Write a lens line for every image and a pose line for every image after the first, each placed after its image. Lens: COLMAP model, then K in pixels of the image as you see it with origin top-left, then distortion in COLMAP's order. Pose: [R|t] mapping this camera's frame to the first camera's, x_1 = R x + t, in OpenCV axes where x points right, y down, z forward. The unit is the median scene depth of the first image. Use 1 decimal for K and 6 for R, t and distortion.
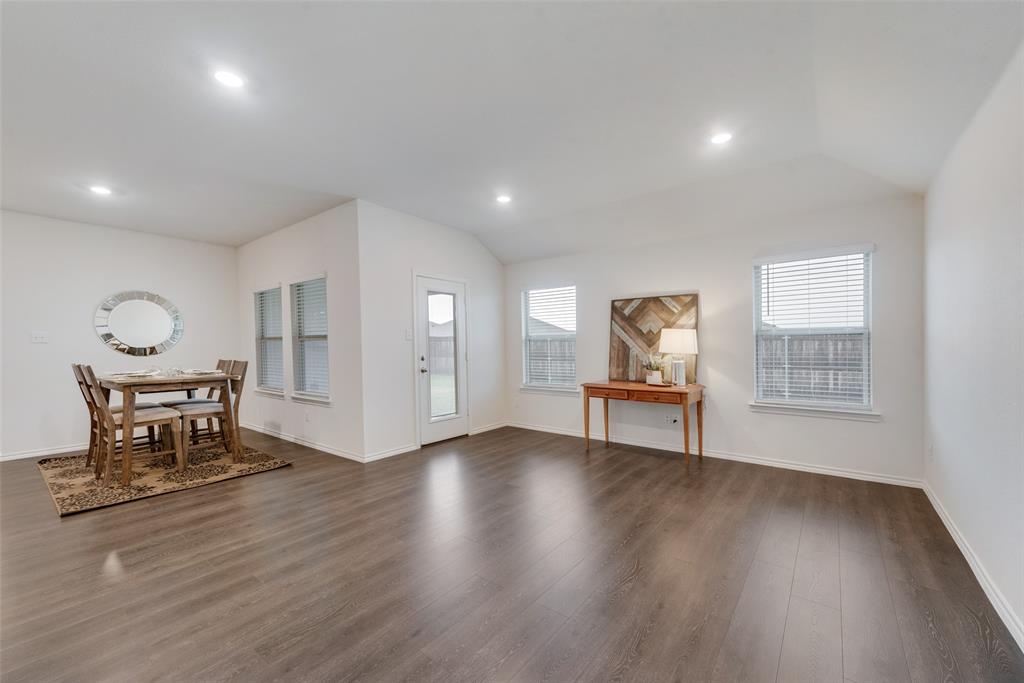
lens RADIAL K [[409.2, 0, 517.5], [0, 409.2, 349.2], [0, 0, 1]] dist [0.007886, 0.000008]
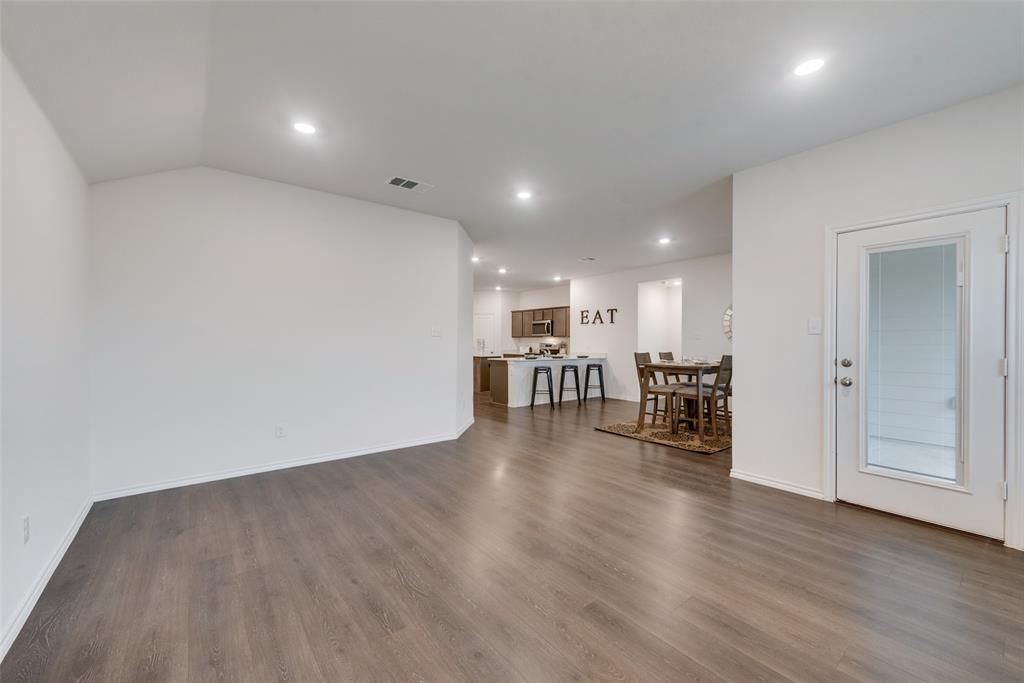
lens RADIAL K [[411.7, 0, 505.8], [0, 411.7, 347.9], [0, 0, 1]] dist [0.010491, -0.000112]
pose [[-0.258328, 0.028035, -0.965650, 0.515005], [-0.010317, 0.999442, 0.031777, -0.015418], [0.966002, 0.018172, -0.257895, 0.666234]]
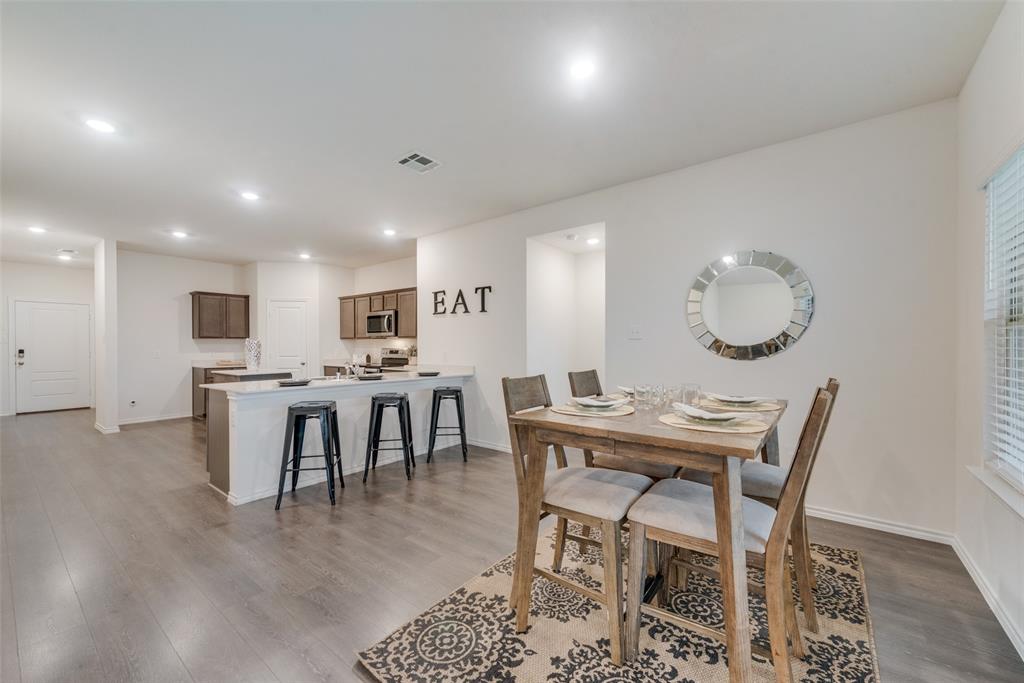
lens RADIAL K [[409.2, 0, 517.5], [0, 409.2, 349.2], [0, 0, 1]] dist [0.007886, 0.000008]
pose [[-0.002833, 0.022967, -0.999732, -0.373830], [-0.011326, 0.999671, 0.022998, -0.004614], [0.999932, 0.011388, -0.002572, 0.737933]]
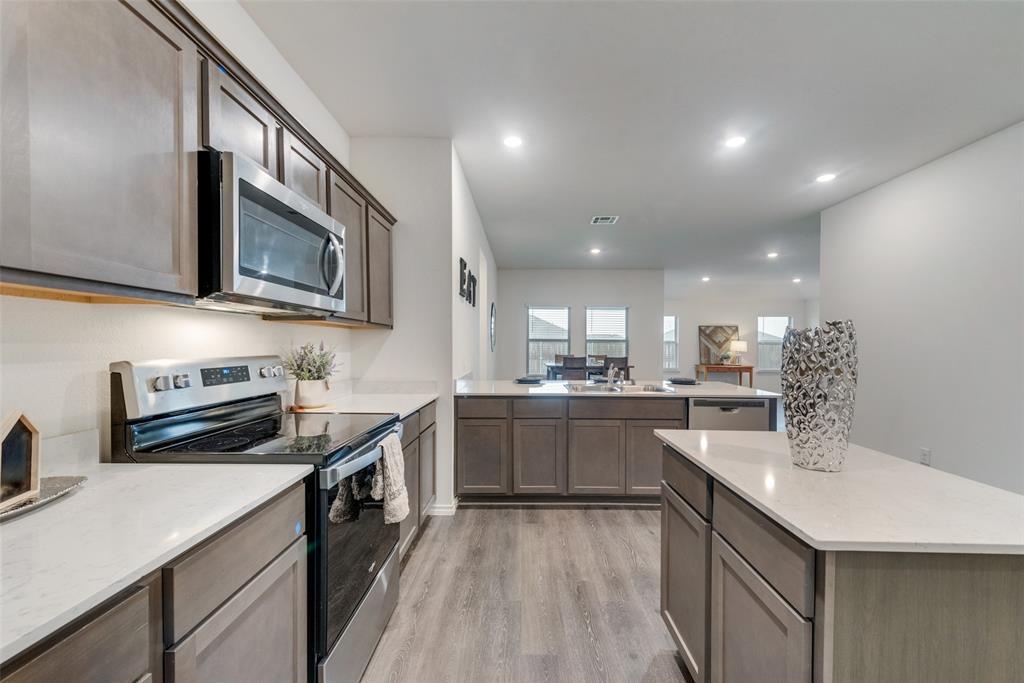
lens RADIAL K [[409.2, 0, 517.5], [0, 409.2, 349.2], [0, 0, 1]] dist [0.007886, 0.000008]
pose [[0.800418, 0.012391, 0.599314, -1.837768], [-0.010873, 0.999922, -0.006152, 0.022317], [-0.599343, -0.001593, 0.800490, -0.110563]]
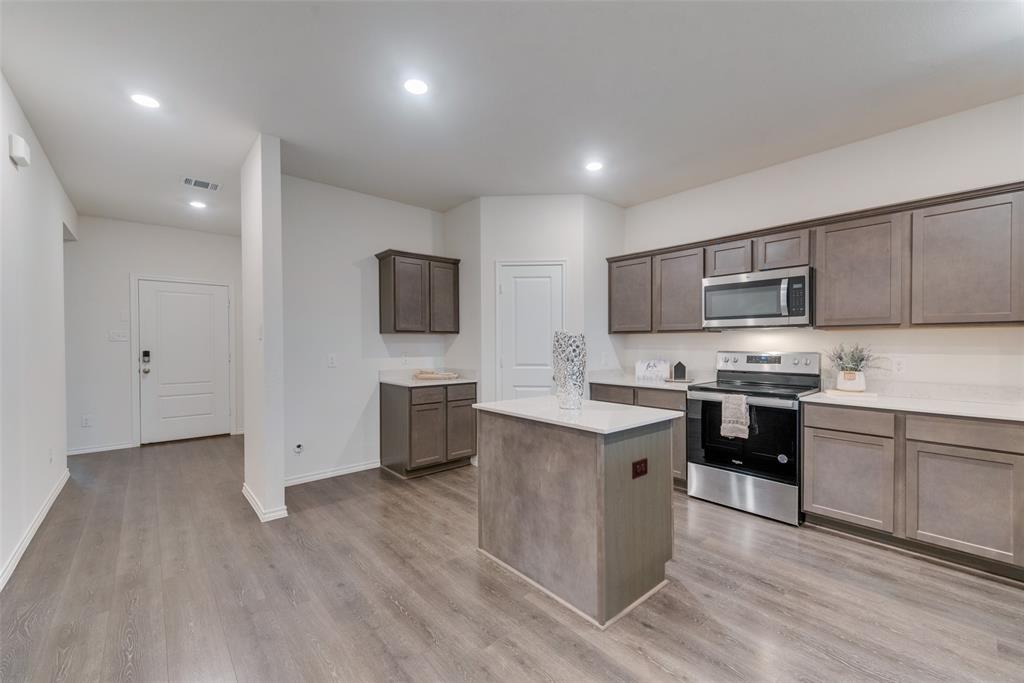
lens RADIAL K [[411.7, 0, 505.8], [0, 411.7, 347.9], [0, 0, 1]] dist [0.010491, -0.000112]
pose [[-0.203923, 0.023336, -0.978709, -1.052909], [-0.009102, 0.999627, 0.025731, 0.010255], [0.978945, 0.014156, -0.203634, 0.004003]]
